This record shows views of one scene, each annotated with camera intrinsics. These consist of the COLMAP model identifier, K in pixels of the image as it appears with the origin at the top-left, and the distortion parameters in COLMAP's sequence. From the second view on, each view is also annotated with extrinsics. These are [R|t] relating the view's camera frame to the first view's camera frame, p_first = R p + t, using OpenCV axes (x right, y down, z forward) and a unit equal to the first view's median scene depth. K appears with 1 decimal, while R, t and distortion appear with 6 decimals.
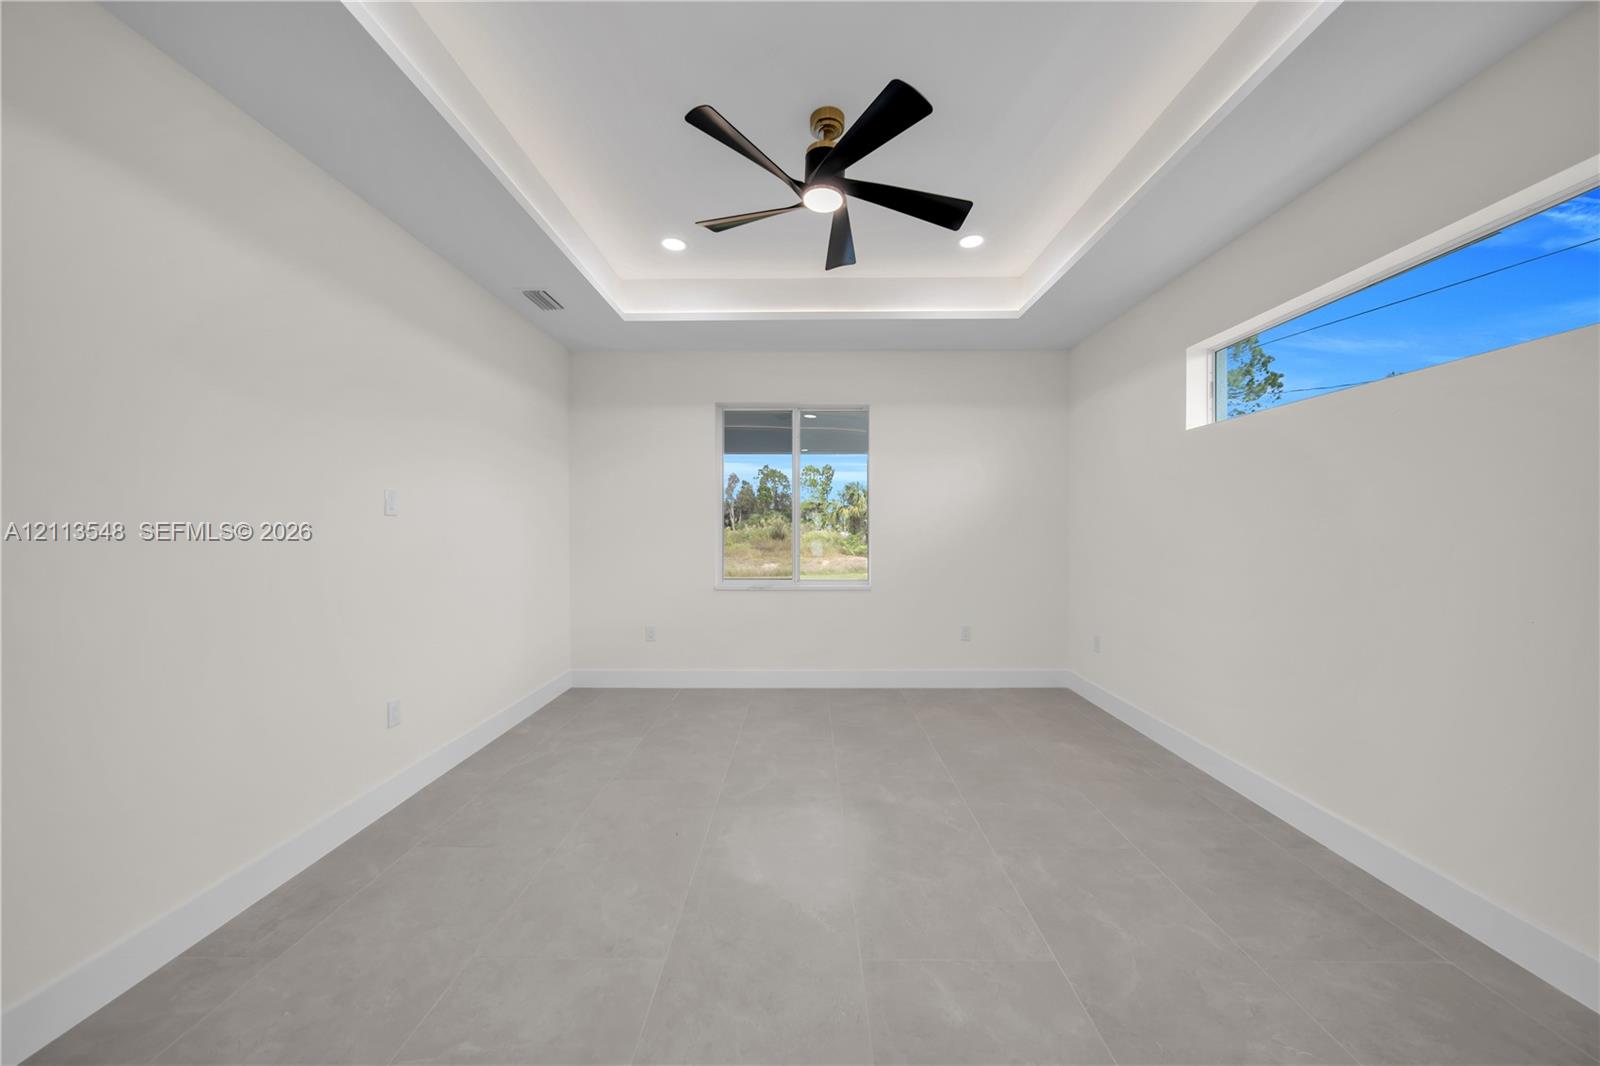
lens RADIAL K [[558.7, 0, 801.6], [0, 558.7, 531.5], [0, 0, 1]] dist [-0.005773, -0.000330]
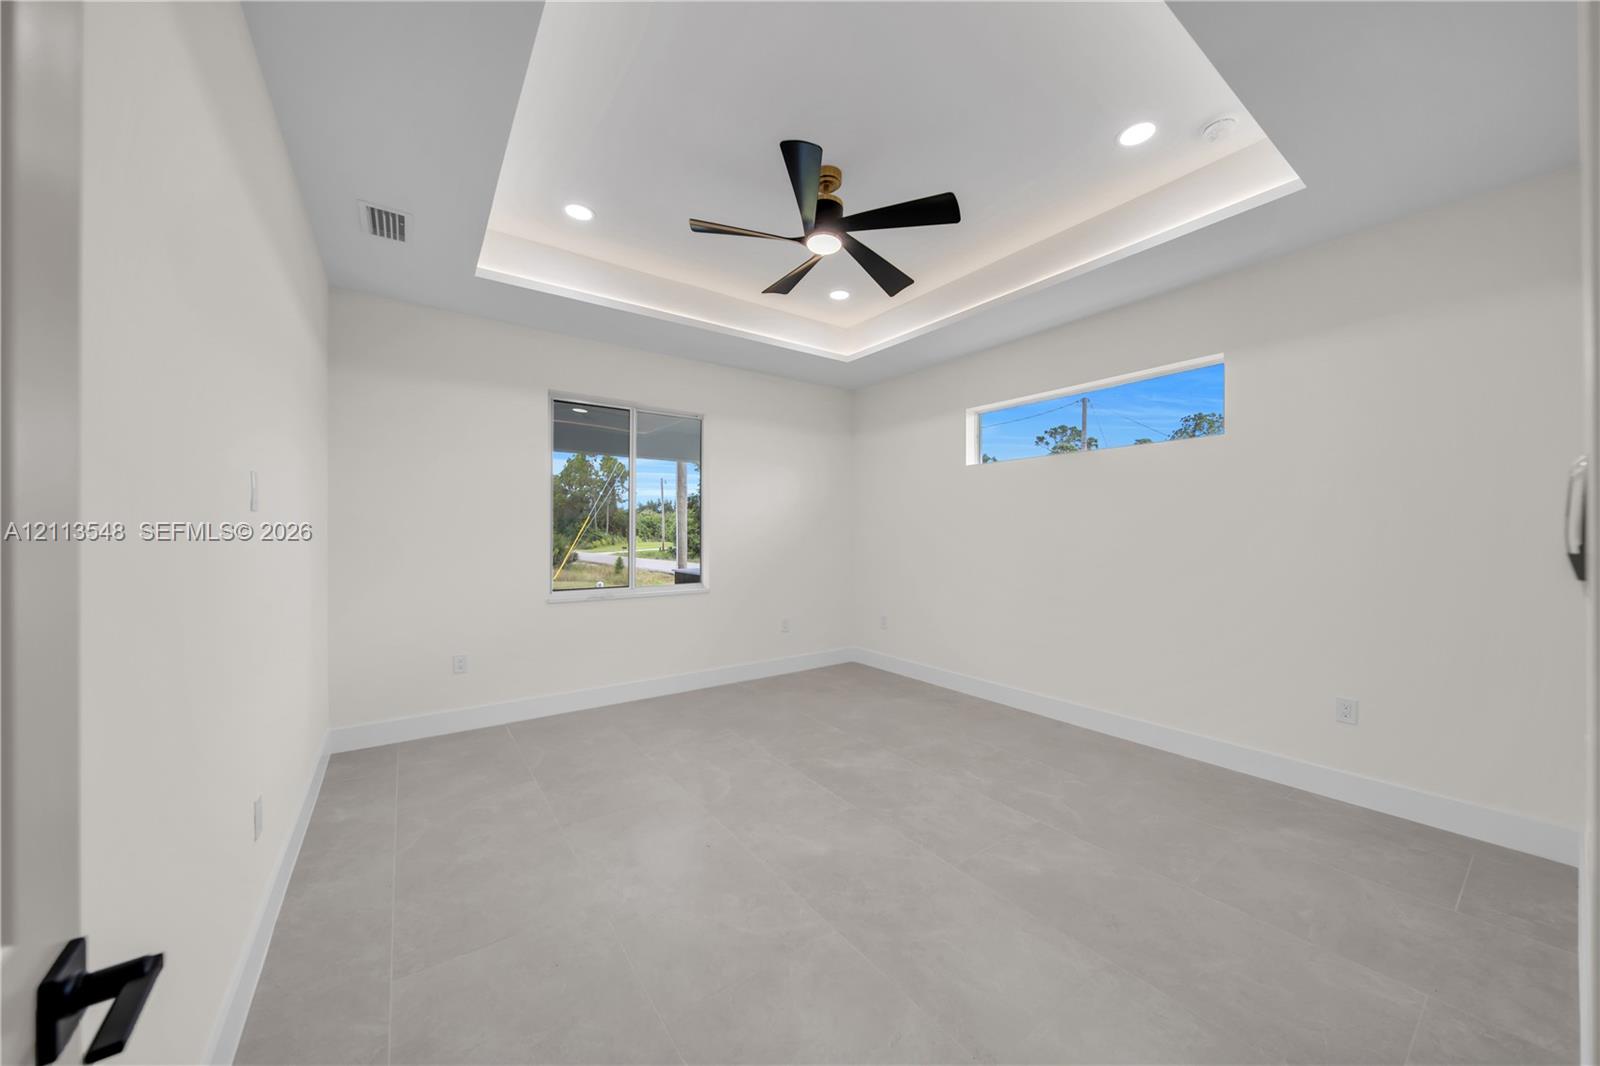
lens RADIAL K [[558.7, 0, 807.4], [0, 558.7, 532.5], [0, 0, 1]] dist [-0.005773, -0.000330]
pose [[0.803698, 0.002165, 0.595033, -0.389645], [0.001531, 0.999983, -0.005706, -0.000821], [-0.595035, 0.005497, 0.803681, 0.064122]]
